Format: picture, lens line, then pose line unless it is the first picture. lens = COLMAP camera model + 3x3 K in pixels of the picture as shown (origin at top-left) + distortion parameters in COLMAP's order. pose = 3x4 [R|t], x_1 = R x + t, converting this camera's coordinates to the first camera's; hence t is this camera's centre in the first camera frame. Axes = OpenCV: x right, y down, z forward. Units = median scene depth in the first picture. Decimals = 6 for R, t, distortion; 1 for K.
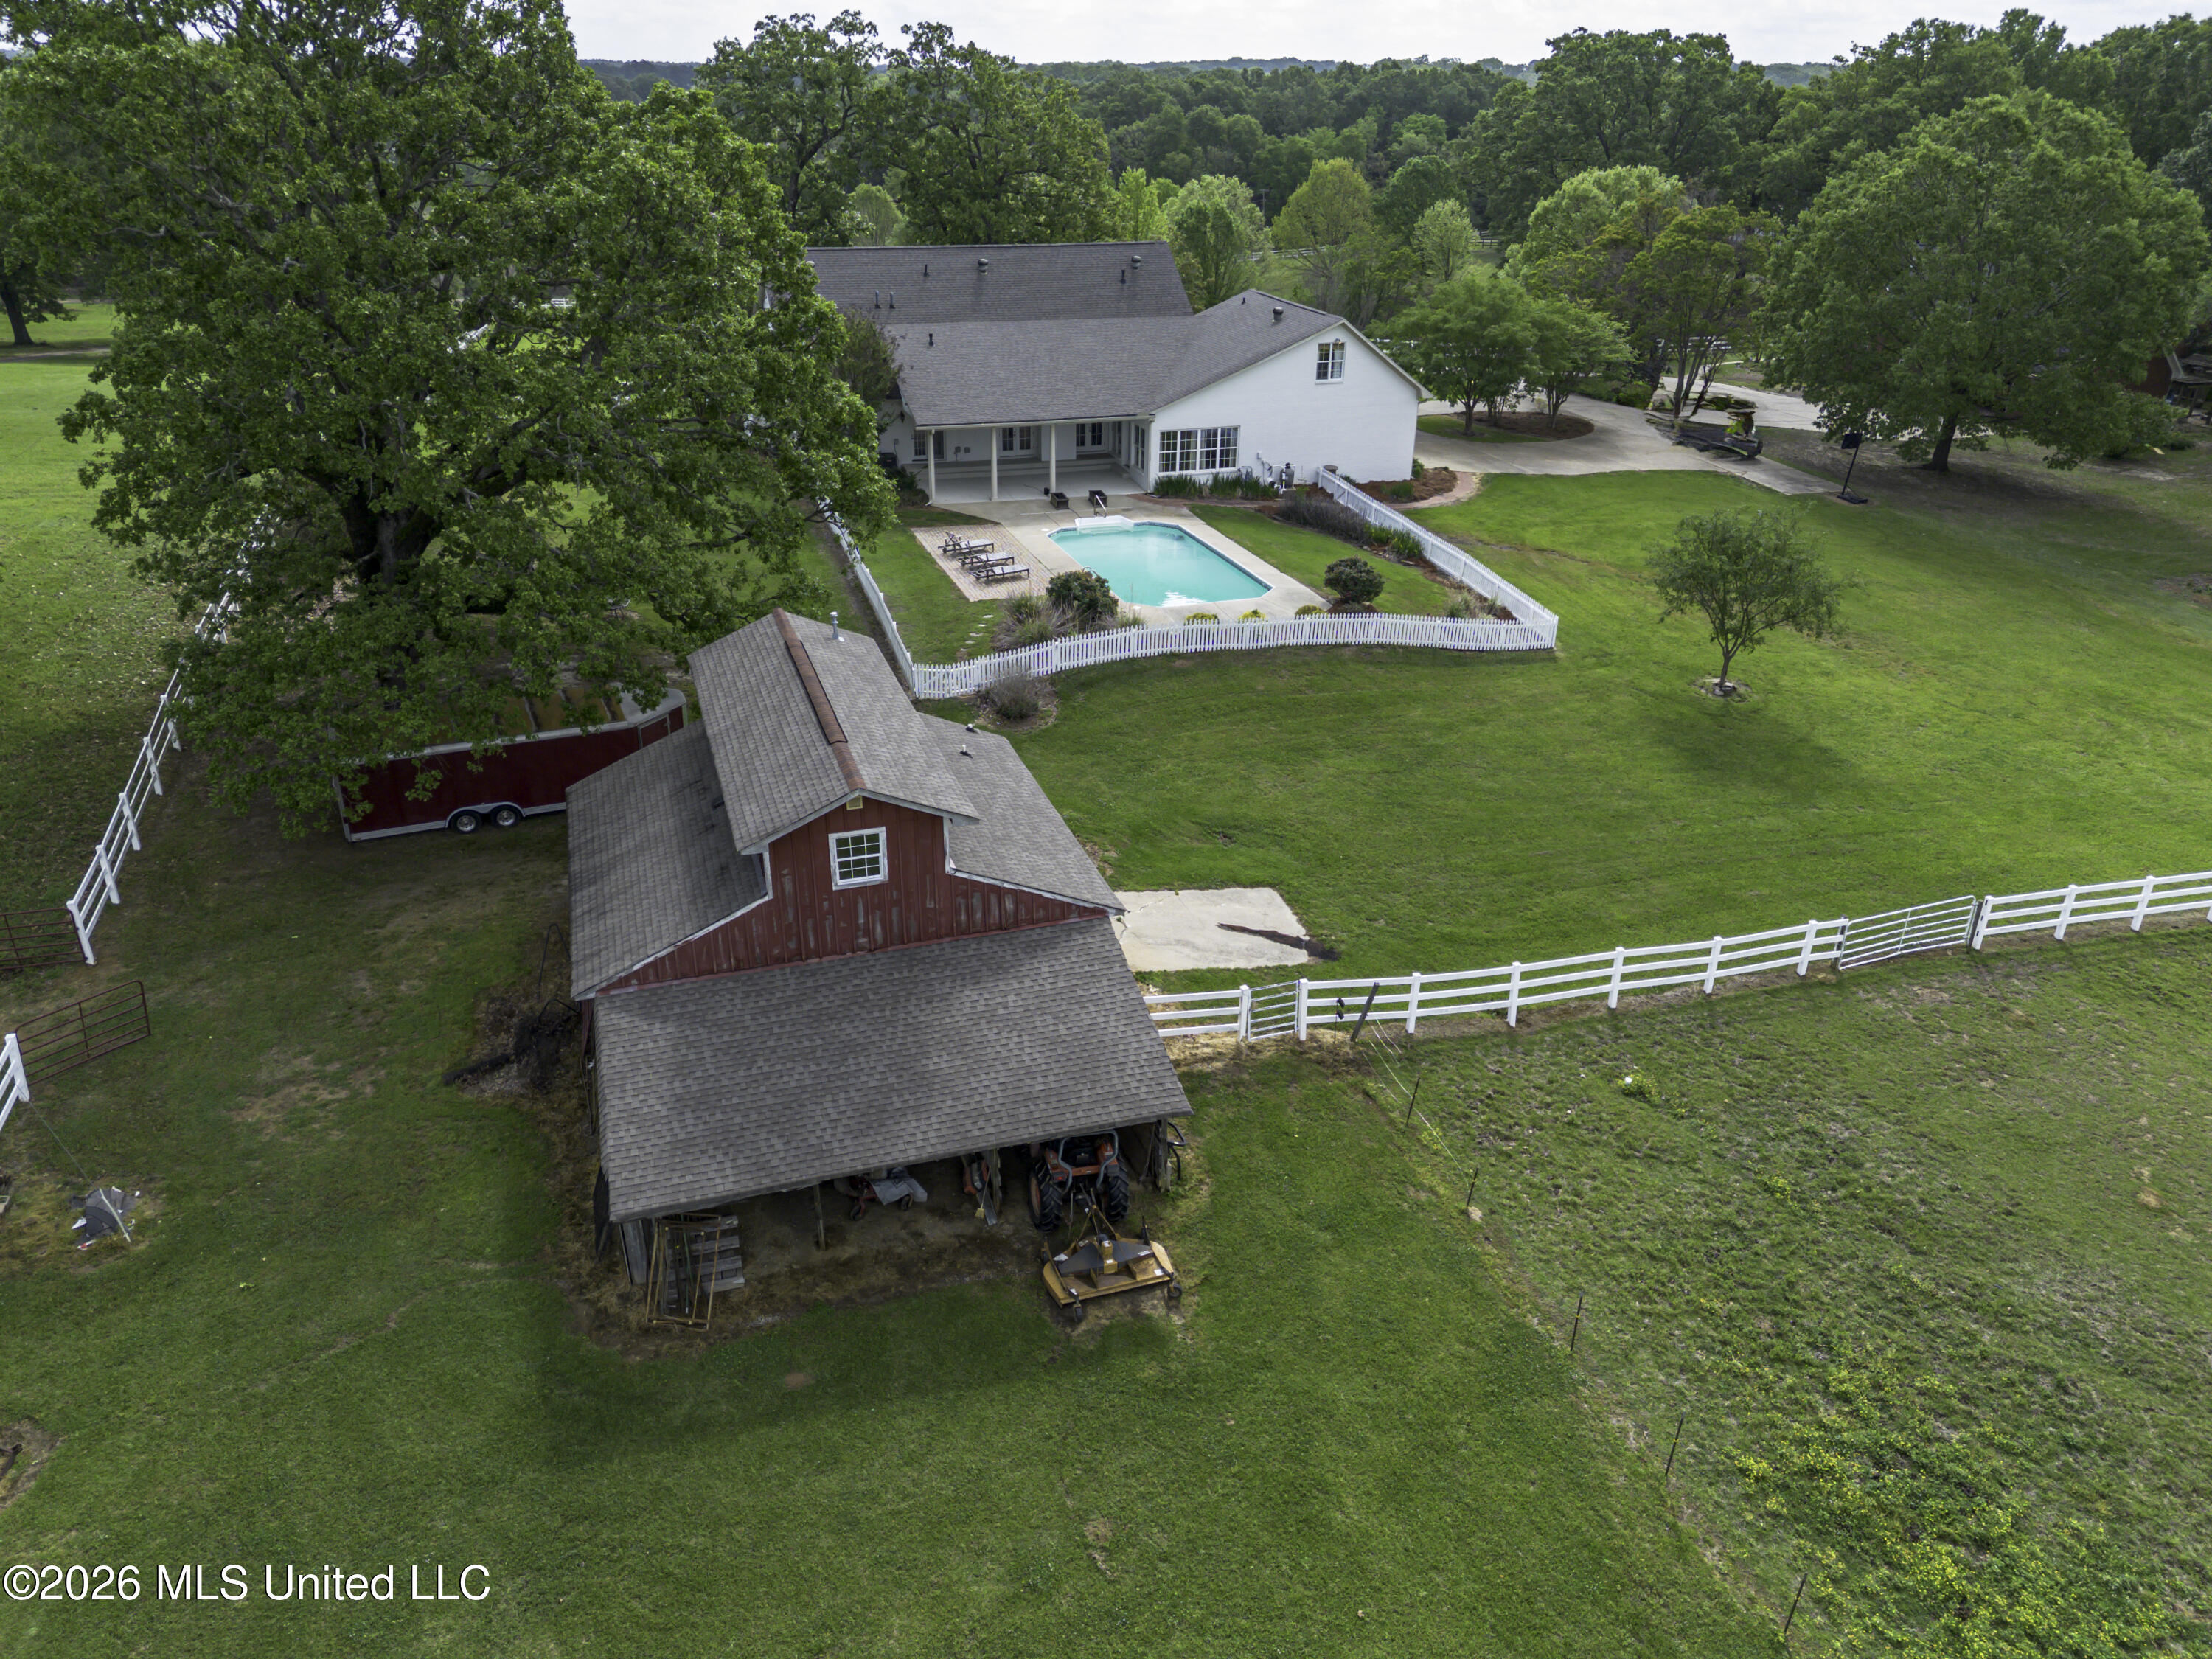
lens RADIAL K [[1558.4, 0, 1106.0], [0, 1558.4, 829.5], [0, 0, 1]] dist [0.071088, -0.062821]
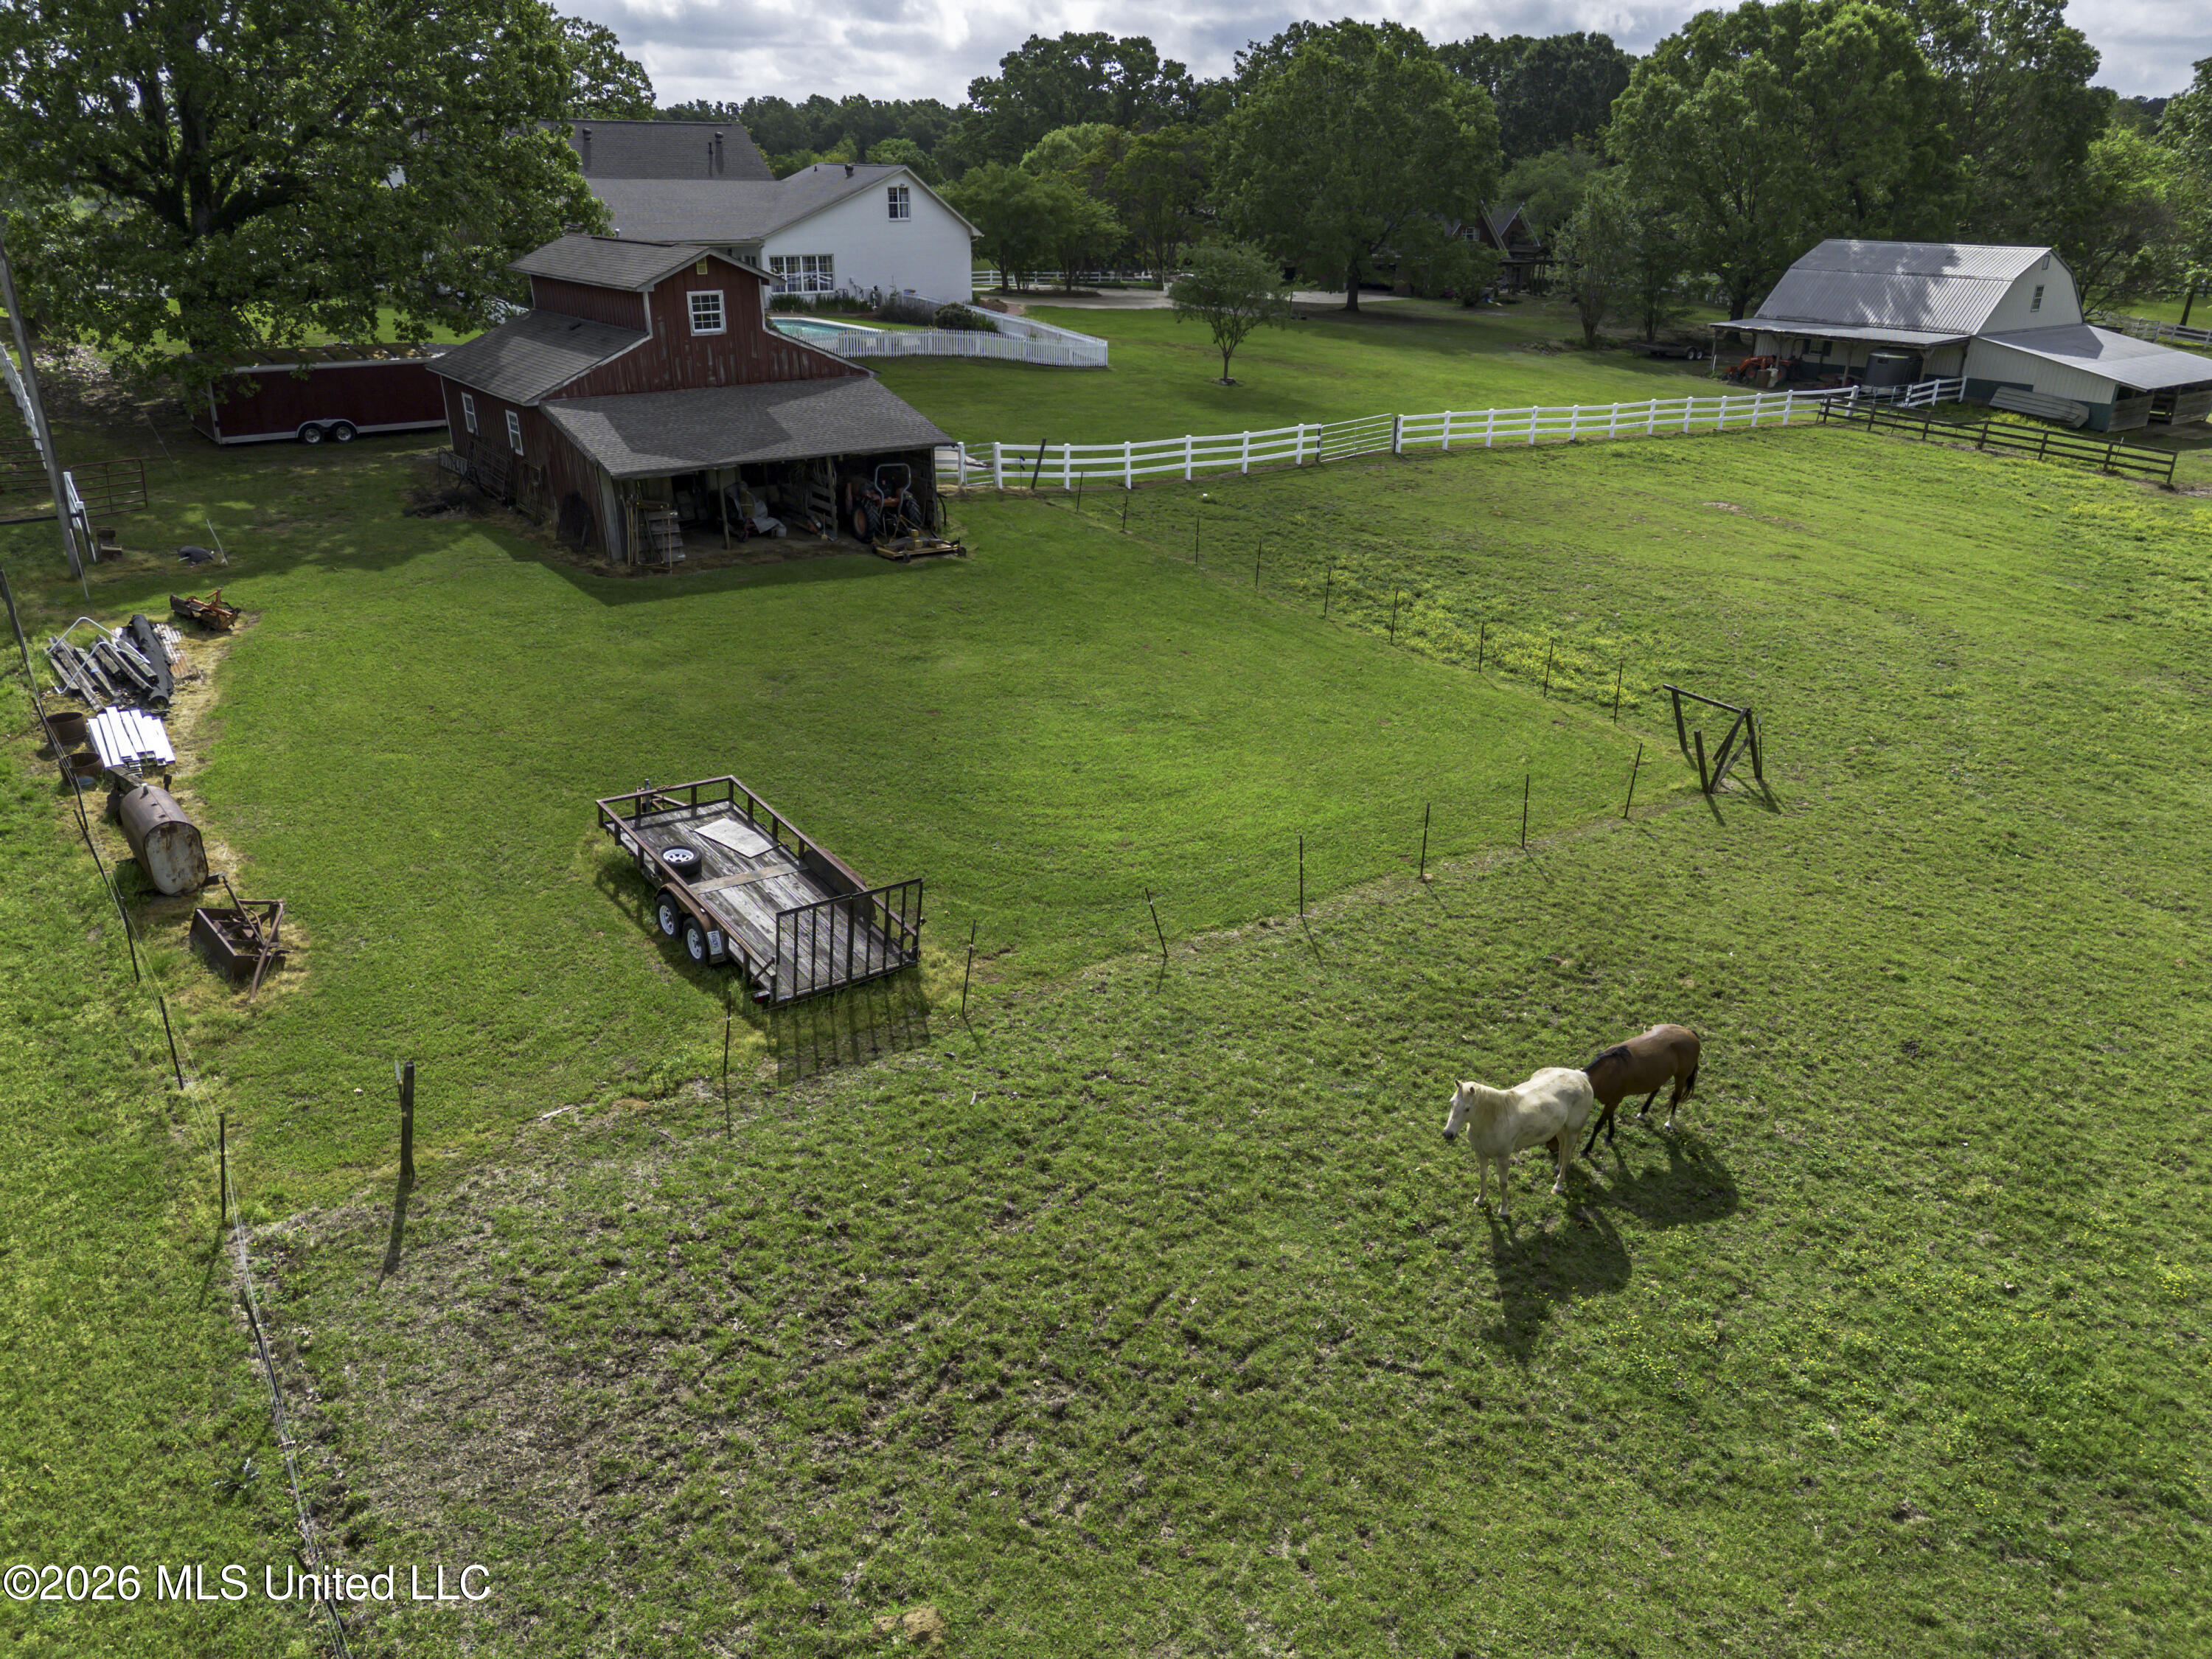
lens RADIAL K [[1558.4, 0, 1106.0], [0, 1558.4, 829.5], [0, 0, 1]] dist [0.071088, -0.062821]
pose [[0.950764, -0.124939, 0.283617, -0.208077], [0.136433, 0.990425, -0.021058, 0.432365], [-0.278270, 0.058716, 0.958707, -0.377958]]
